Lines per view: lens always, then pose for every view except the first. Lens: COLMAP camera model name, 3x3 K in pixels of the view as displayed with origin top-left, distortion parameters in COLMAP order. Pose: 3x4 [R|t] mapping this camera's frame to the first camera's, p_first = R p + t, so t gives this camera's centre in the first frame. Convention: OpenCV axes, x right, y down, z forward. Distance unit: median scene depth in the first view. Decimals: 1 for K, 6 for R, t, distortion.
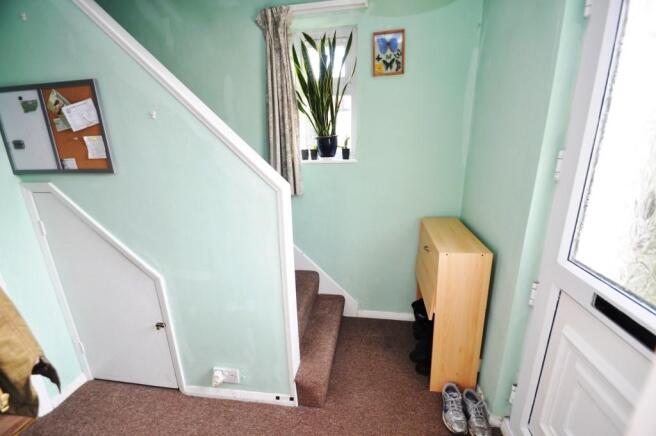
lens RADIAL K [[278.6, 0, 326.5], [0, 278.6, 227.2], [0, 0, 1]] dist [0.000060, -0.000147]
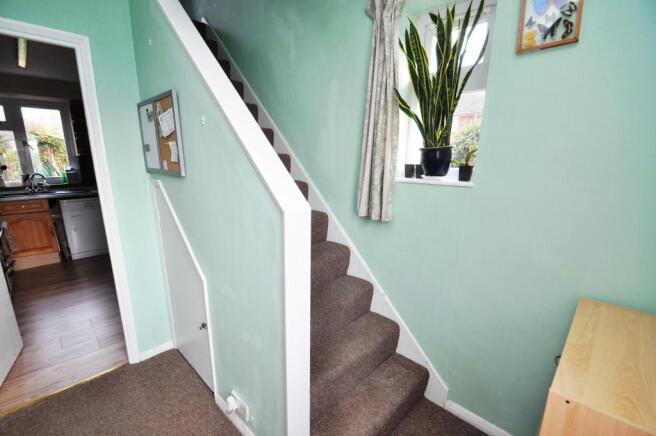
lens RADIAL K [[286.6, 0, 324.3], [0, 286.6, 232.4], [0, 0, 1]] dist [0.001199, -0.010791]
pose [[0.822697, 0.176176, -0.540491, 0.219755], [-0.195677, 0.980428, 0.021730, -0.076198], [0.533741, 0.087885, 0.841069, 0.259038]]
